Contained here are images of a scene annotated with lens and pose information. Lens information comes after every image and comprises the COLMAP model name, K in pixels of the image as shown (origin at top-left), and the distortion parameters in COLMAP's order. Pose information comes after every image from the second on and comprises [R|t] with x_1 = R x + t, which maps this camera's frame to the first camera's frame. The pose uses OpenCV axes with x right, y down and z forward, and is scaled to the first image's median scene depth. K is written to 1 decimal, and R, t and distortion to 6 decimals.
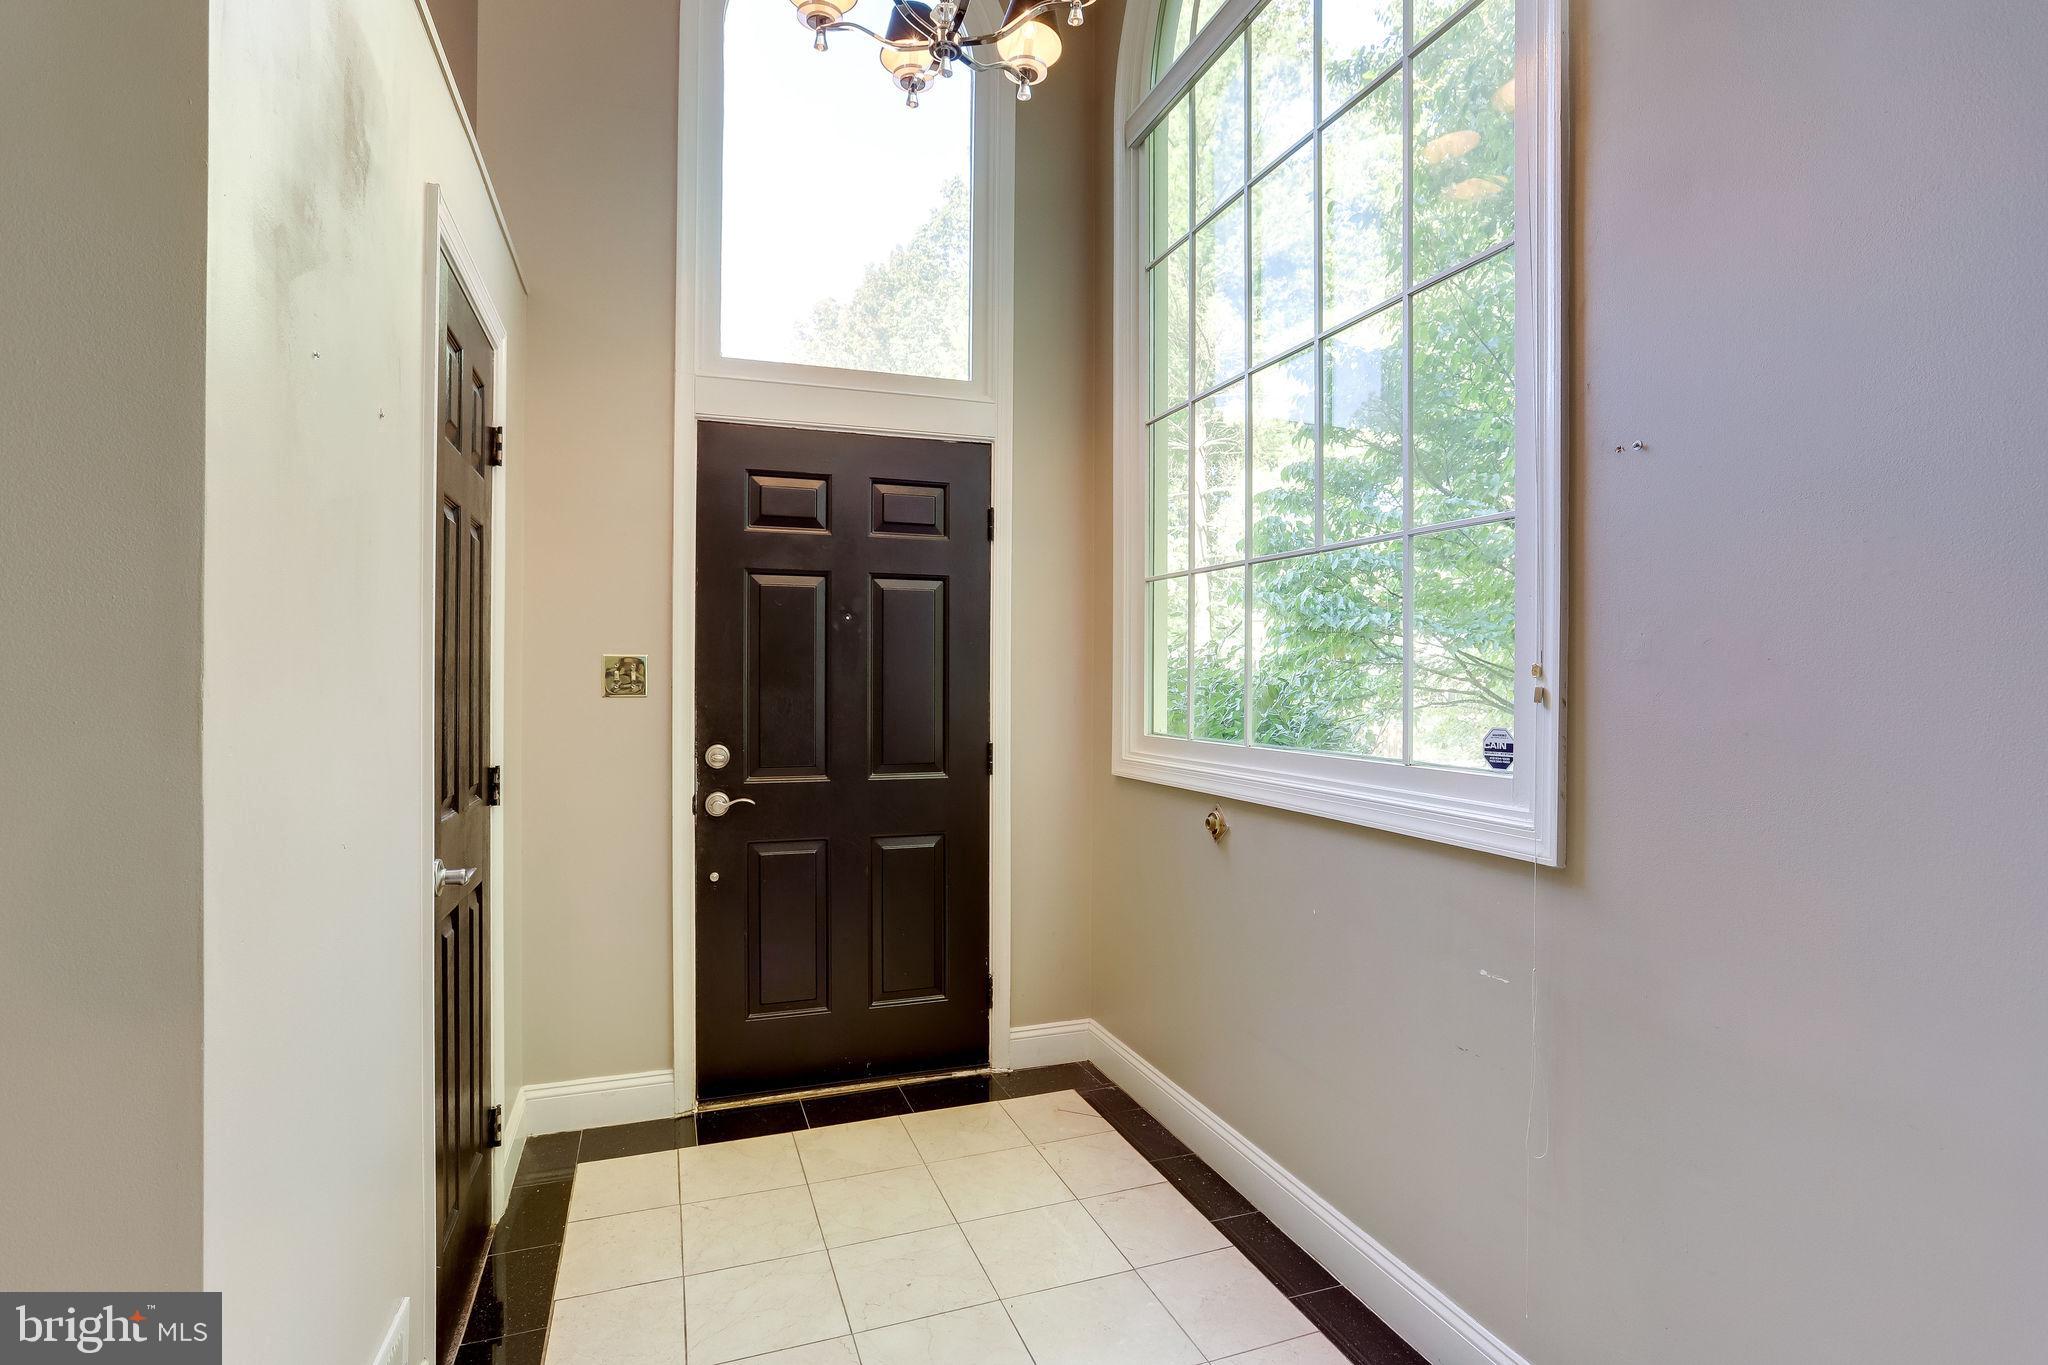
lens RADIAL K [[1002.4, 0, 1024.4], [0, 1002.4, 690.2], [0, 0, 1]] dist [-0.046013, 0.029387]
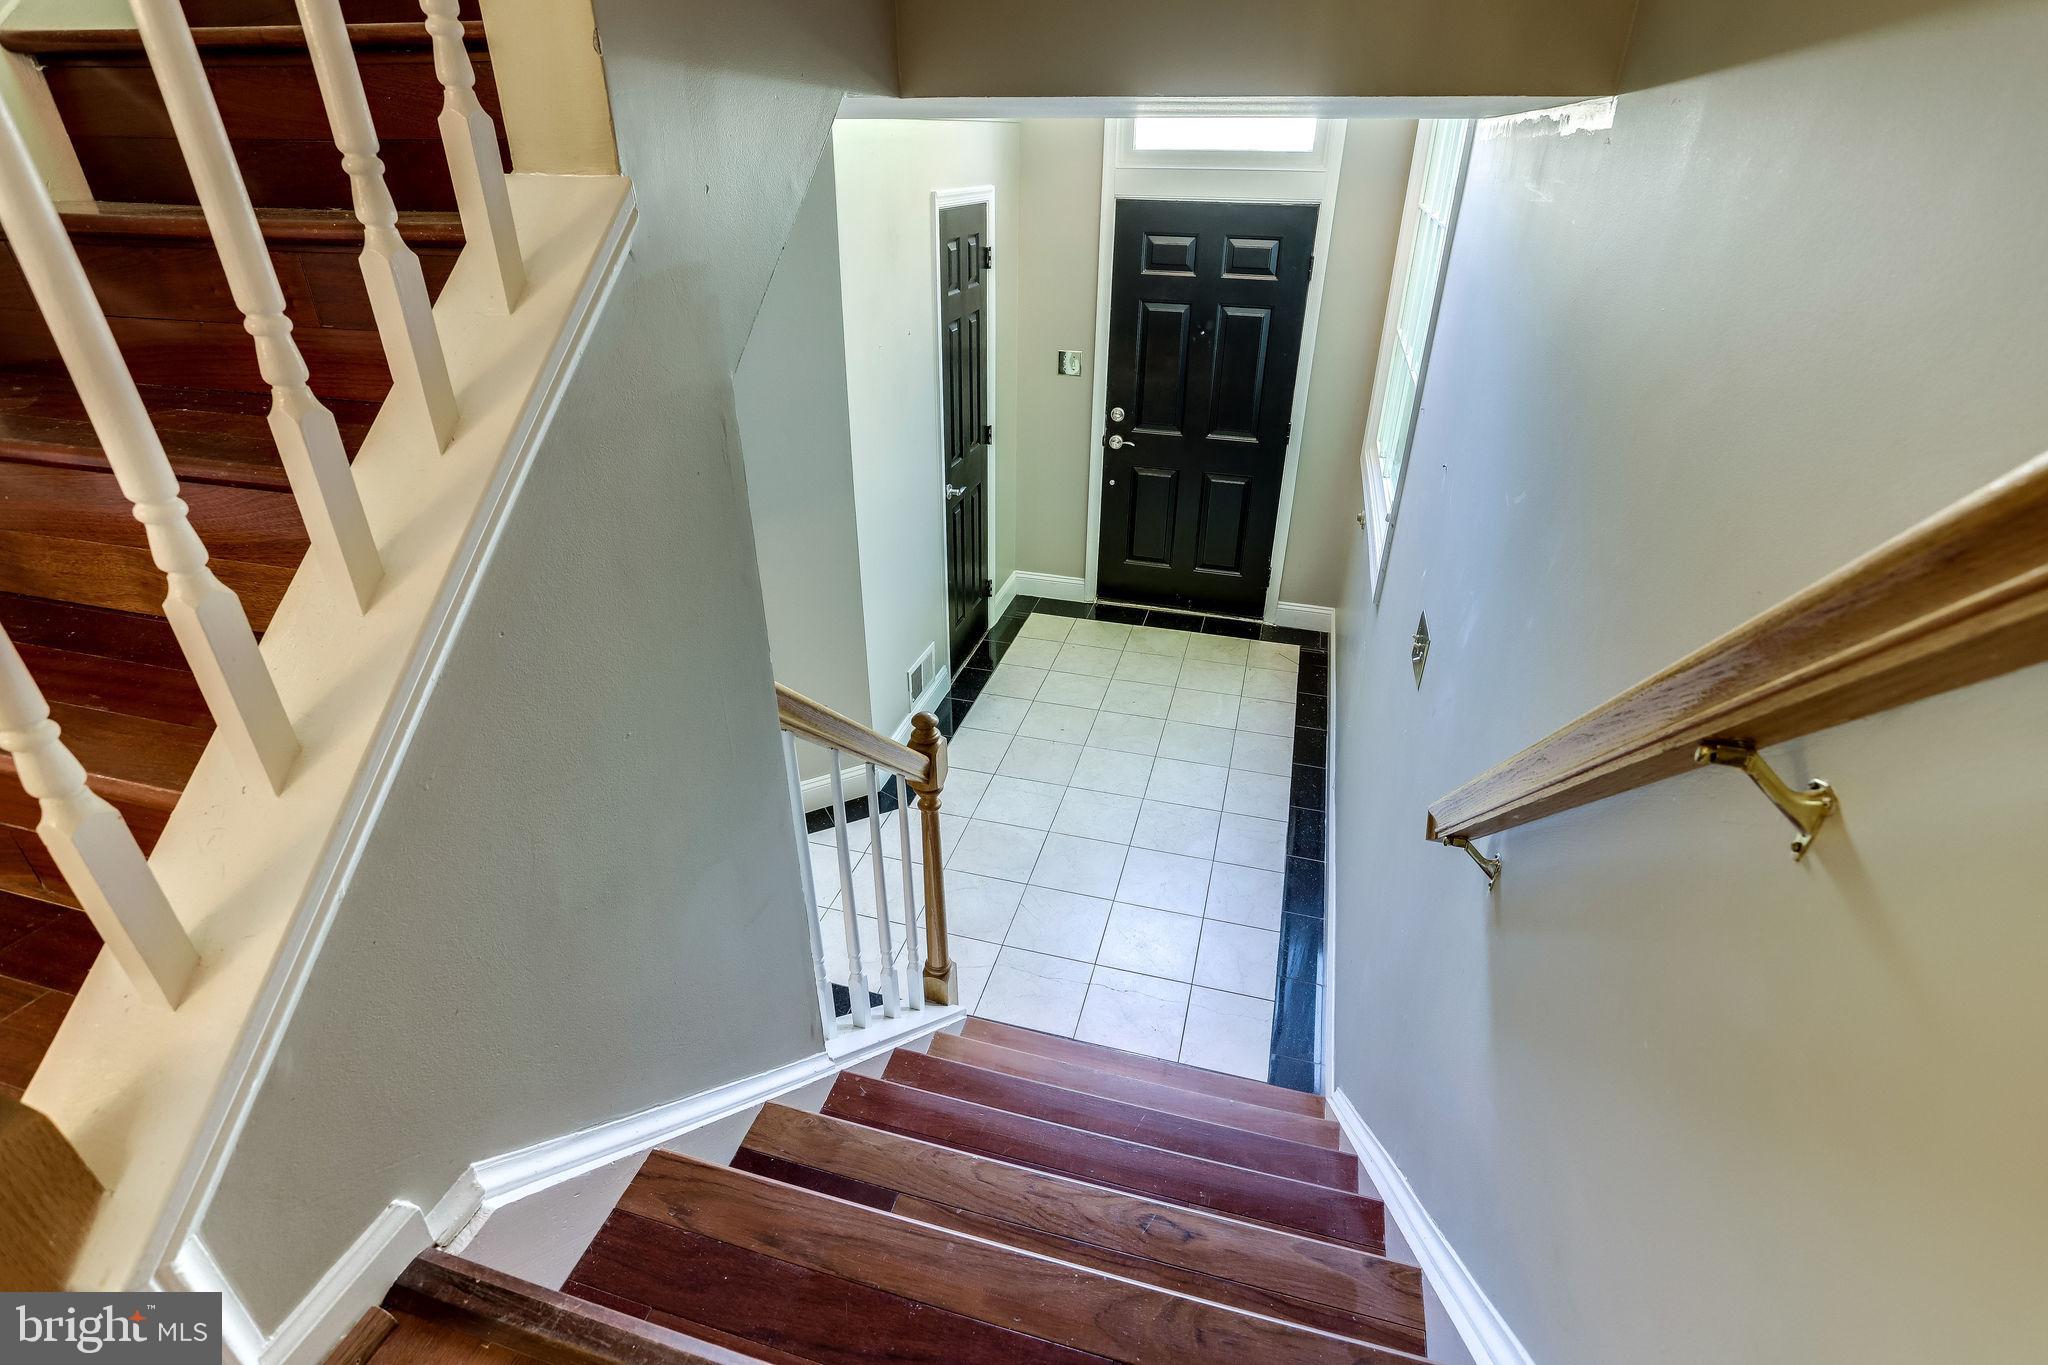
lens RADIAL K [[1002.4, 0, 1024.4], [0, 1002.4, 690.2], [0, 0, 1]] dist [-0.046013, 0.029387]
pose [[0.810483, 0.292494, -0.507508, 0.573619], [-0.014223, 0.875978, 0.482141, -0.344815], [0.585589, -0.383549, 0.714126, -0.502899]]
